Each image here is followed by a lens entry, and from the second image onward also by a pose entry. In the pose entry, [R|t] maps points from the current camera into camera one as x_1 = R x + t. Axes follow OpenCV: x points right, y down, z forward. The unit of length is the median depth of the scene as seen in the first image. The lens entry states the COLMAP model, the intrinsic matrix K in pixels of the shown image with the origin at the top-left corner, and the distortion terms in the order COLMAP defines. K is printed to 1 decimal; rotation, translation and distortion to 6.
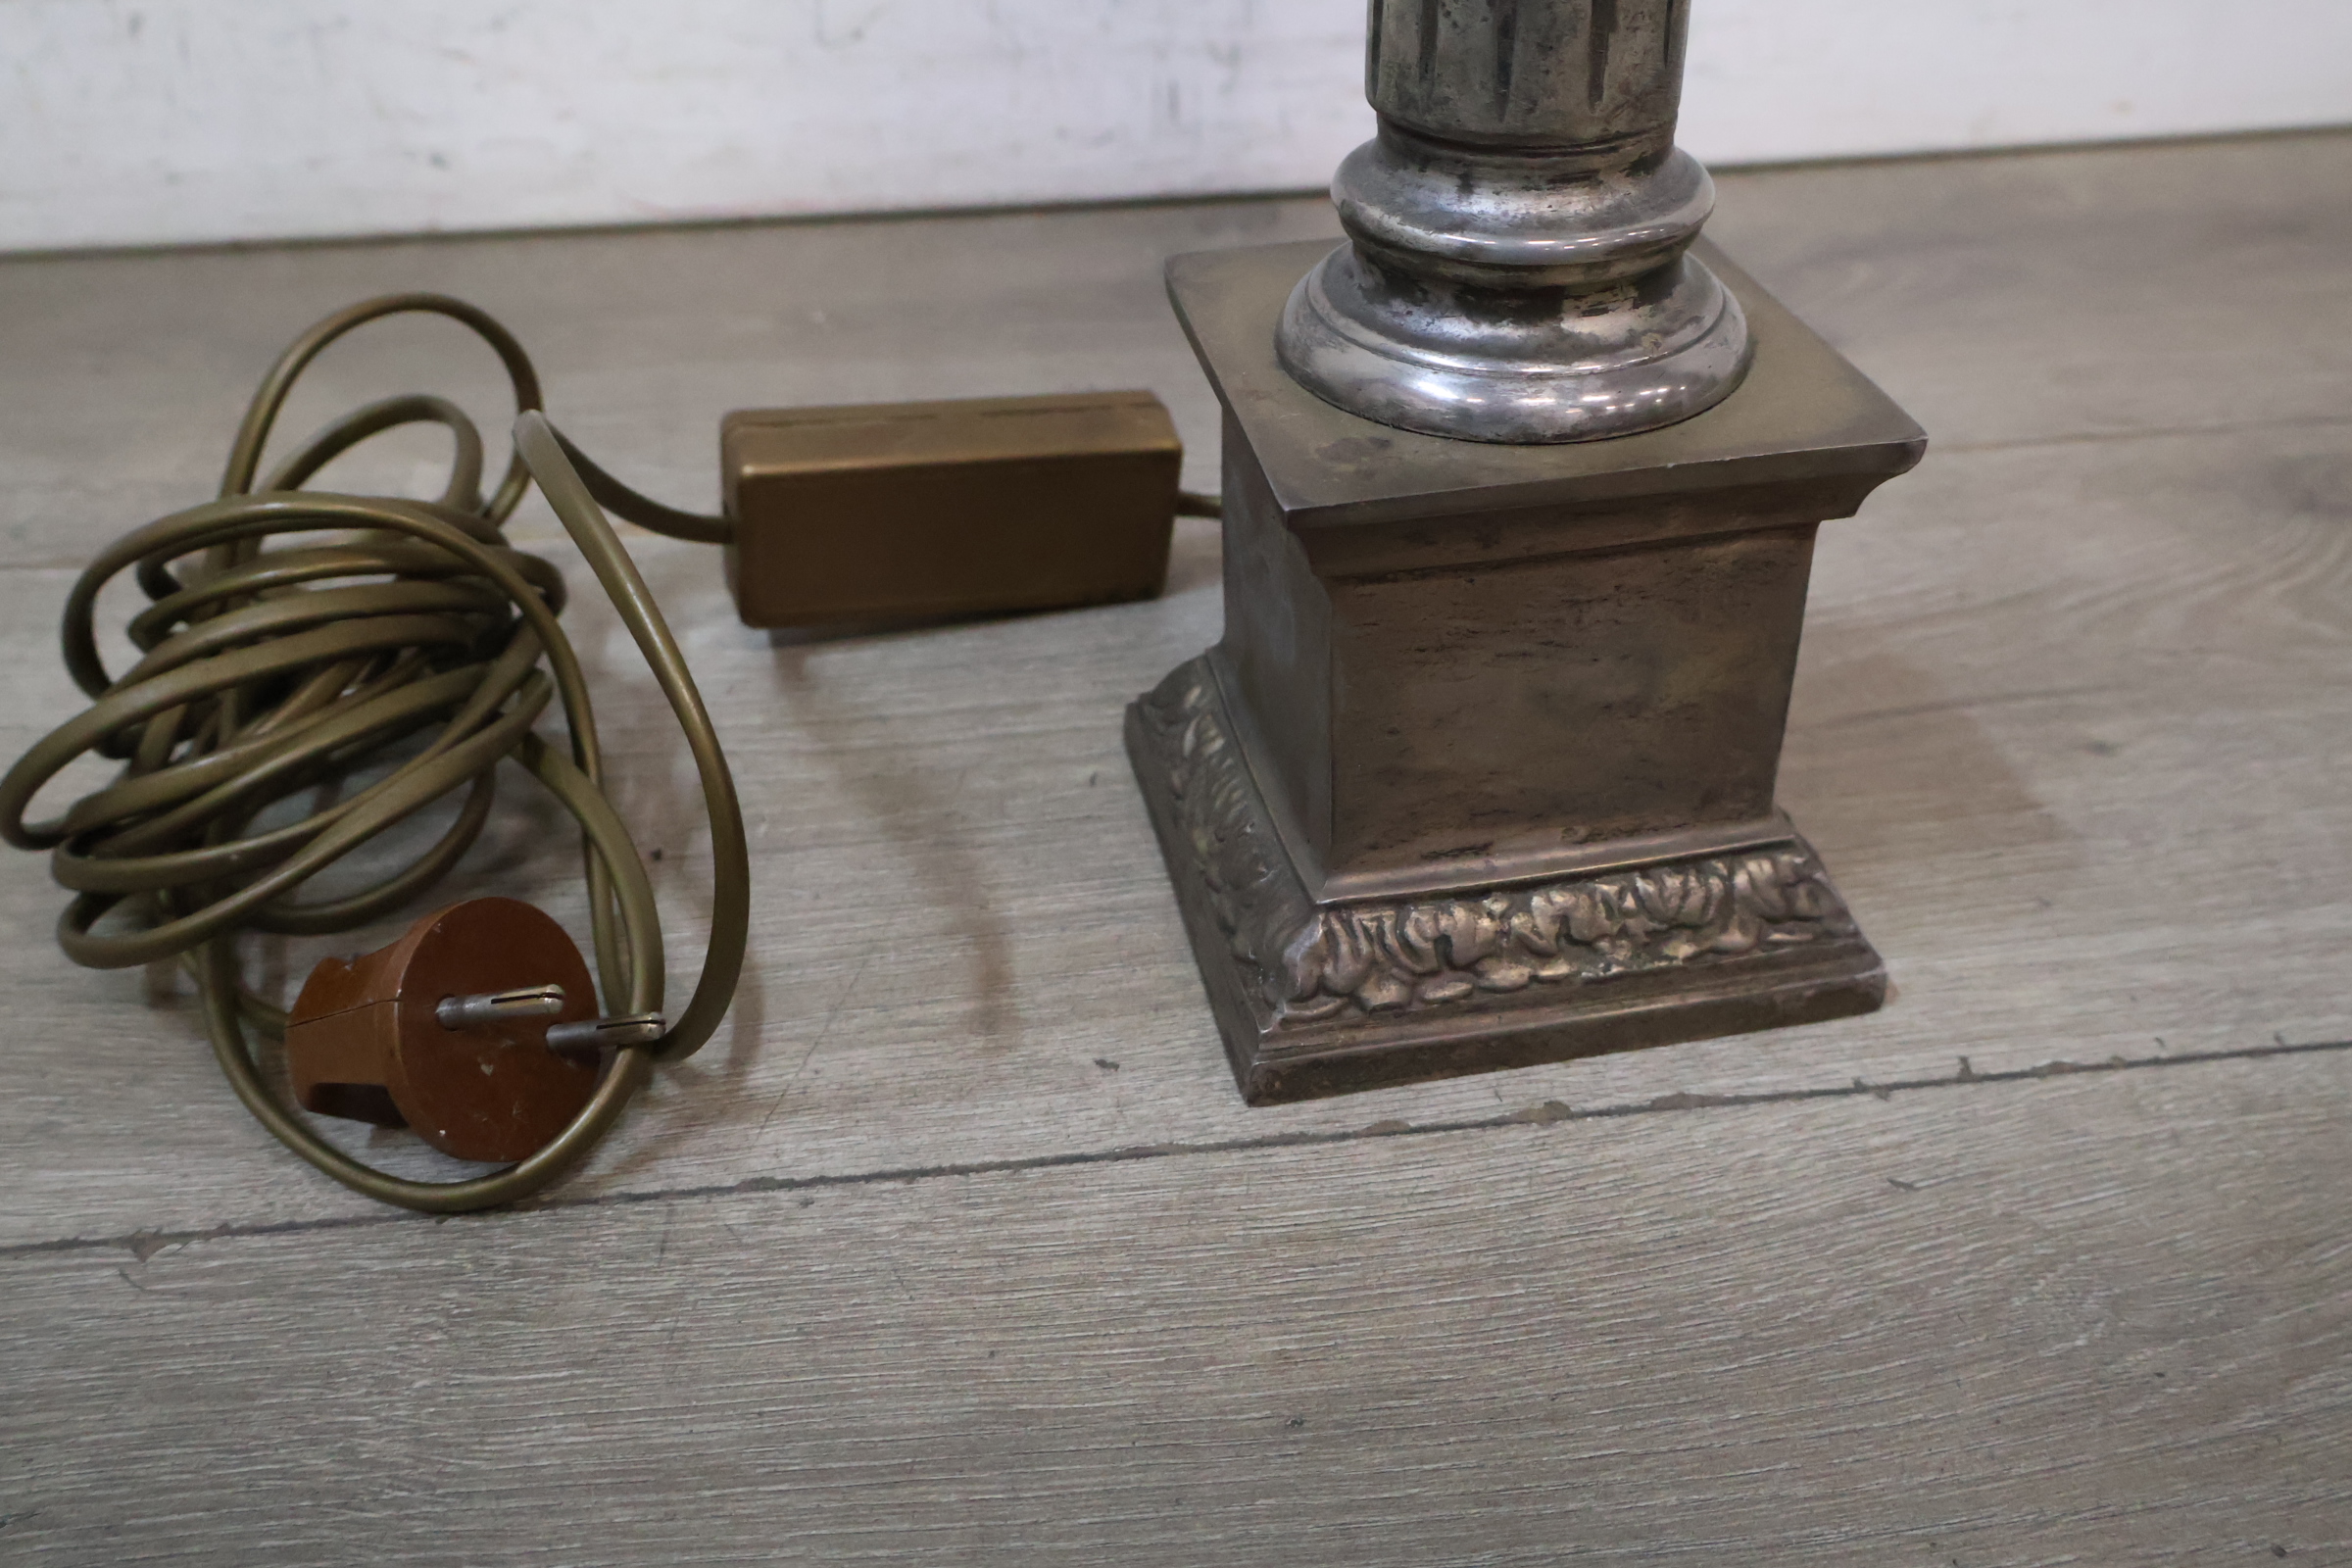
lens RADIAL K [[2159.0, 0, 1172.5], [0, 2159.0, 786.1], [0, 0, 1]] dist [0.017438, 0.000000]
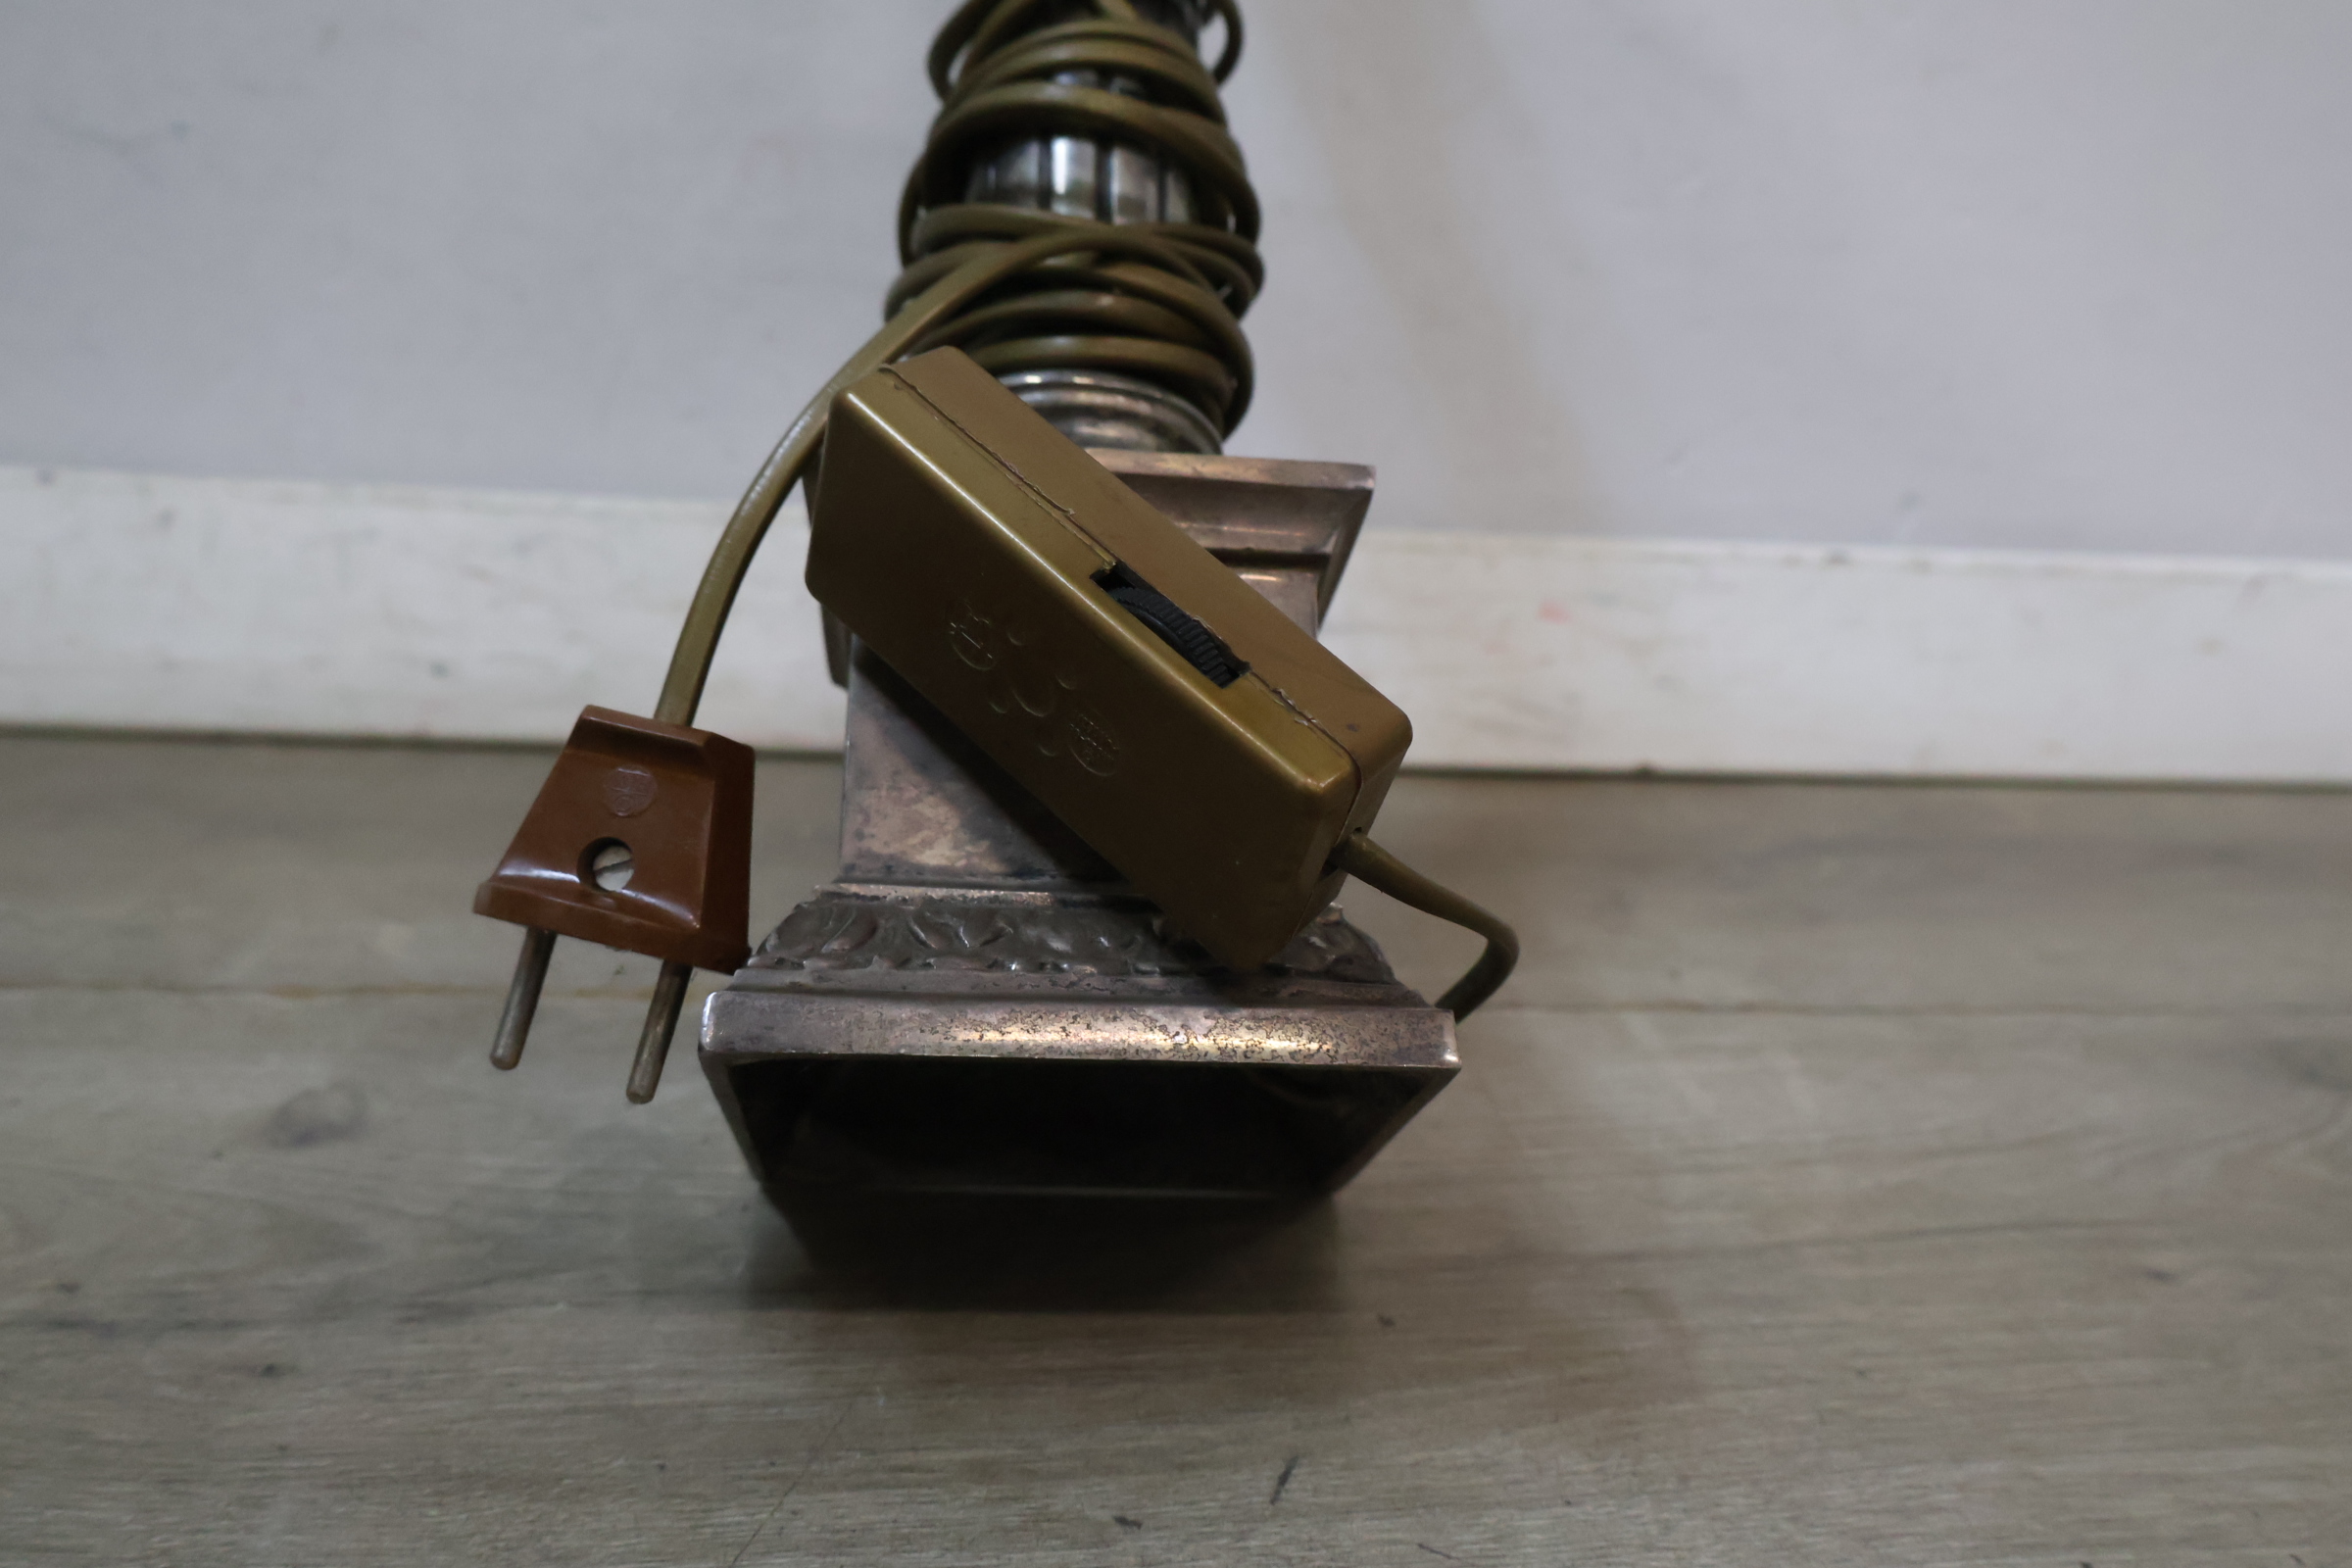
lens RADIAL K [[2159.0, 0, 1166.2], [0, 2159.0, 776.6], [0, 0, 1]] dist [0.017438, 0.000000]
pose [[0.996614, 0.069309, 0.044244, -0.077288], [-0.051036, 0.943282, -0.328046, 0.135440], [-0.064471, 0.324677, 0.943625, 0.075038]]
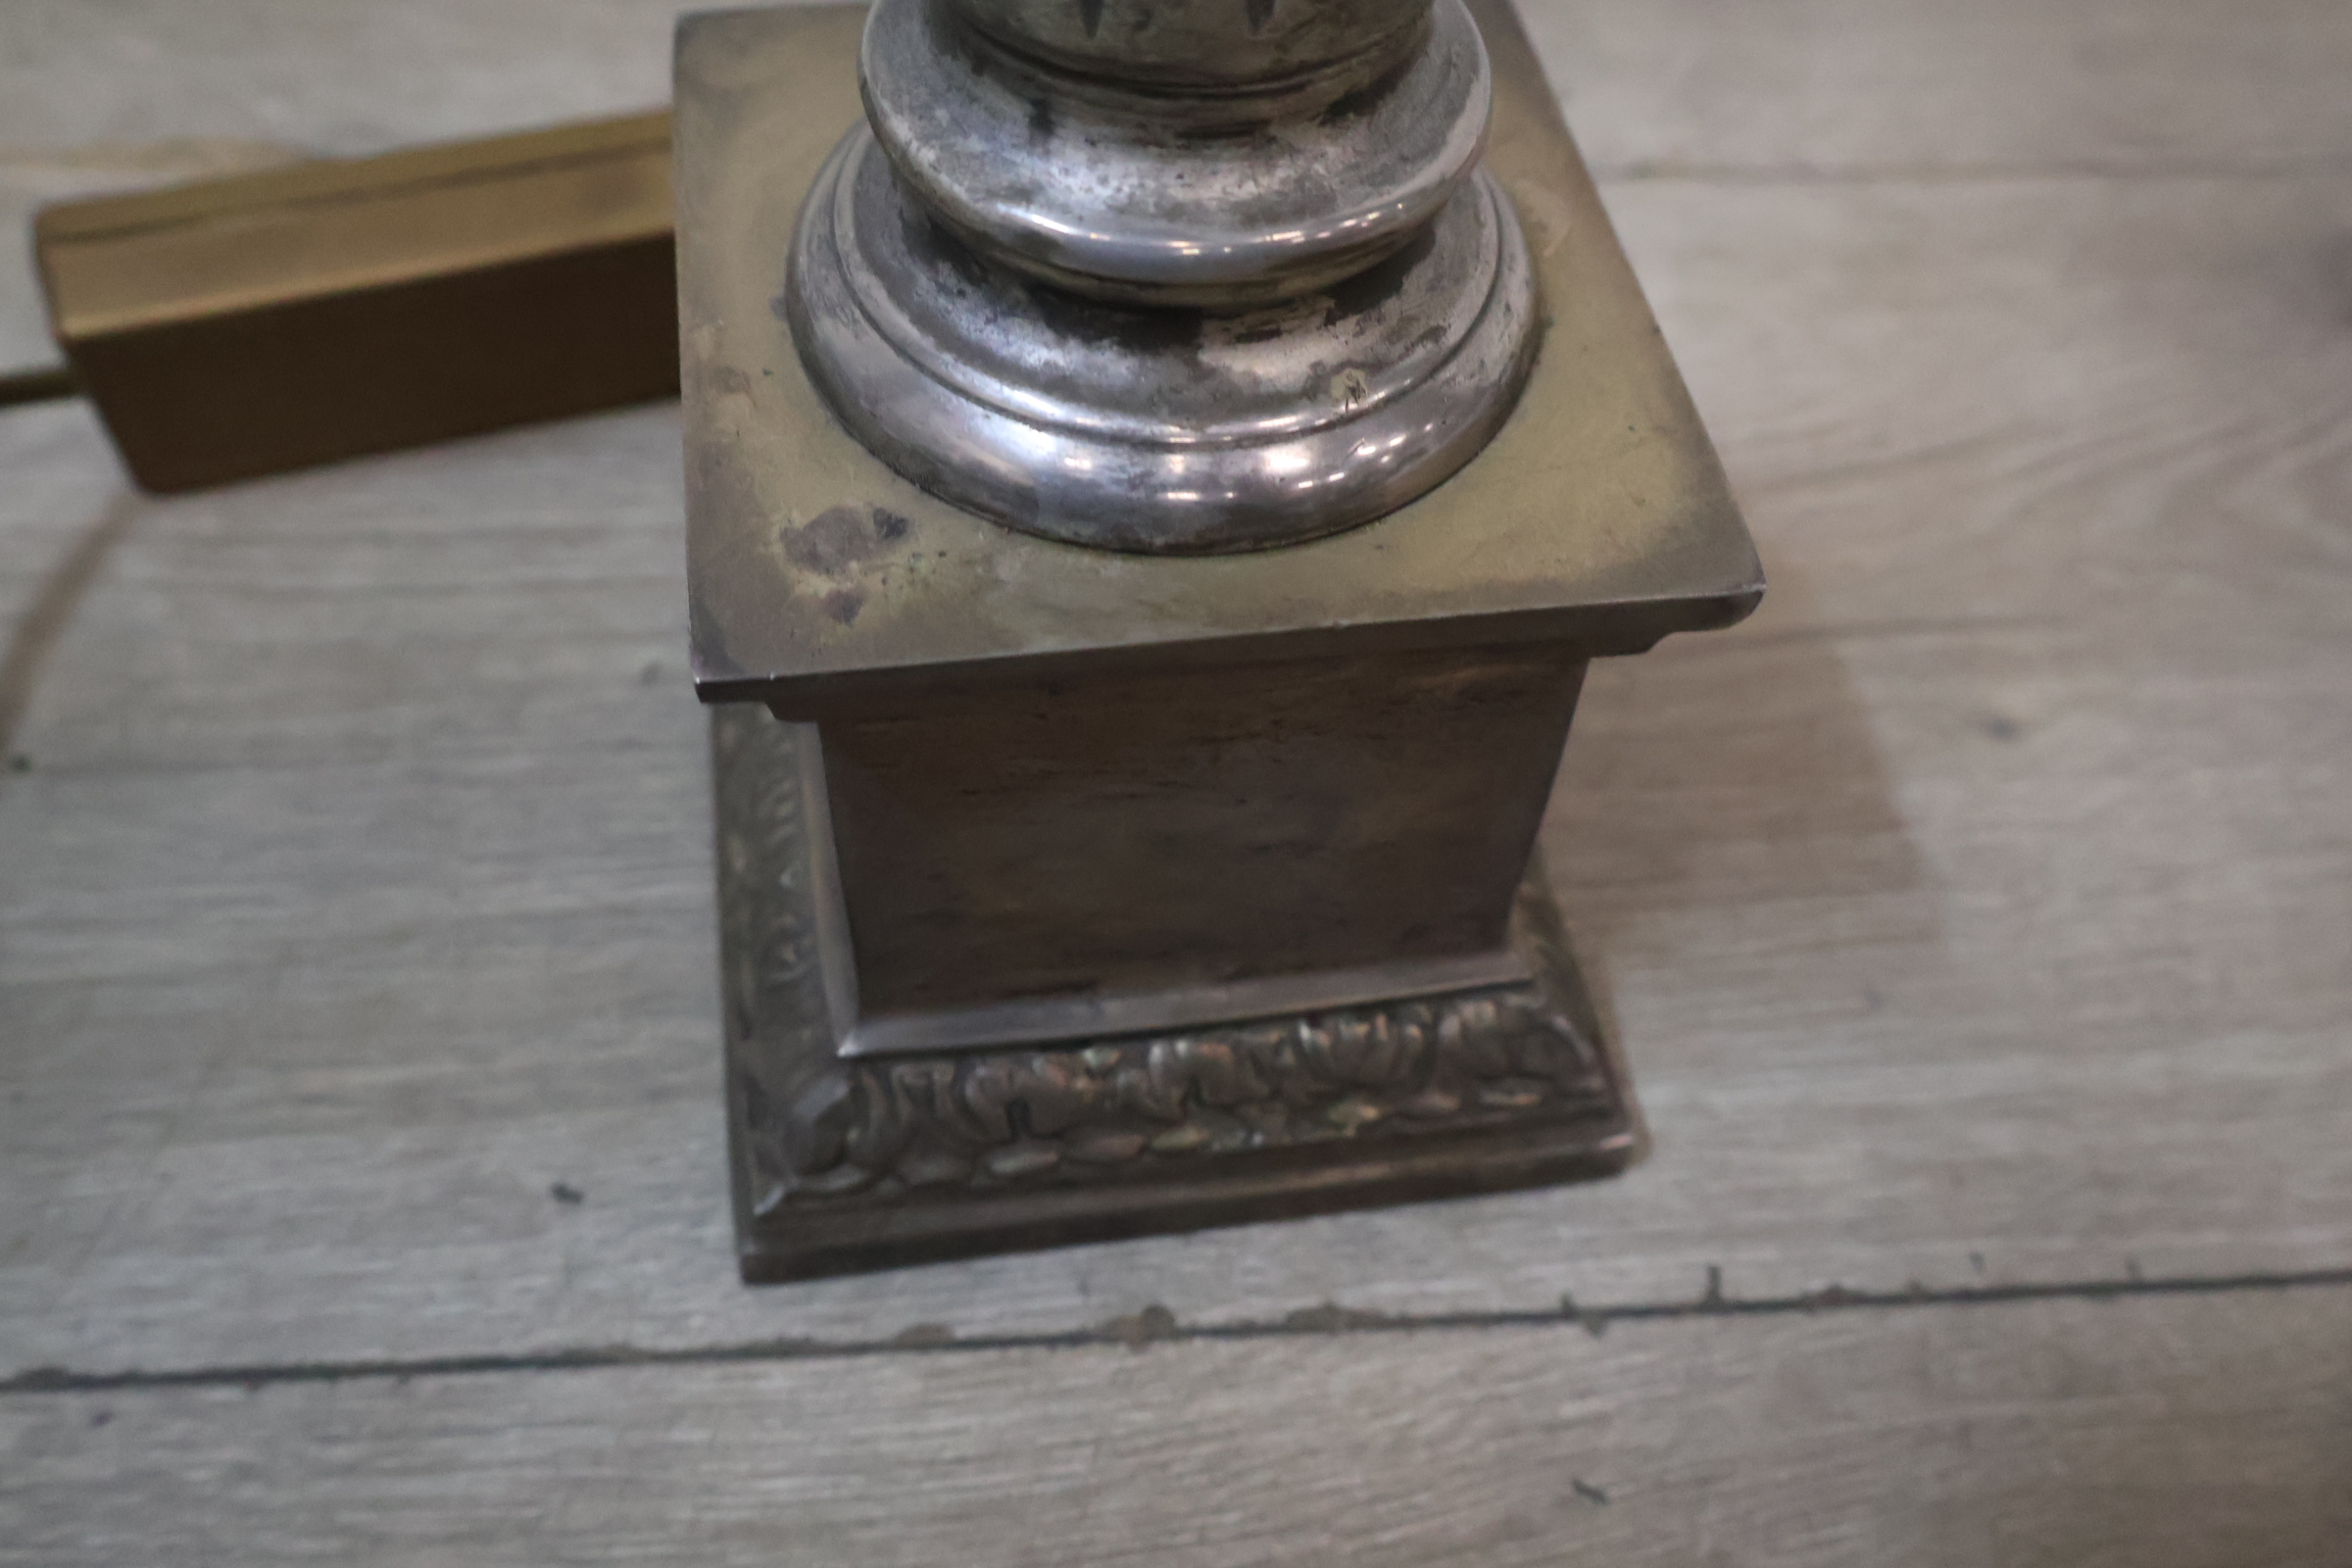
lens RADIAL K [[2159.0, 0, 1182.1], [0, 2159.0, 767.3], [0, 0, 1]] dist [0.017438, 0.000000]
pose [[0.996639, 0.072348, 0.038428, 0.144228], [-0.080620, 0.949449, 0.303391, -0.257789], [-0.014536, -0.305470, 0.952091, 0.352139]]
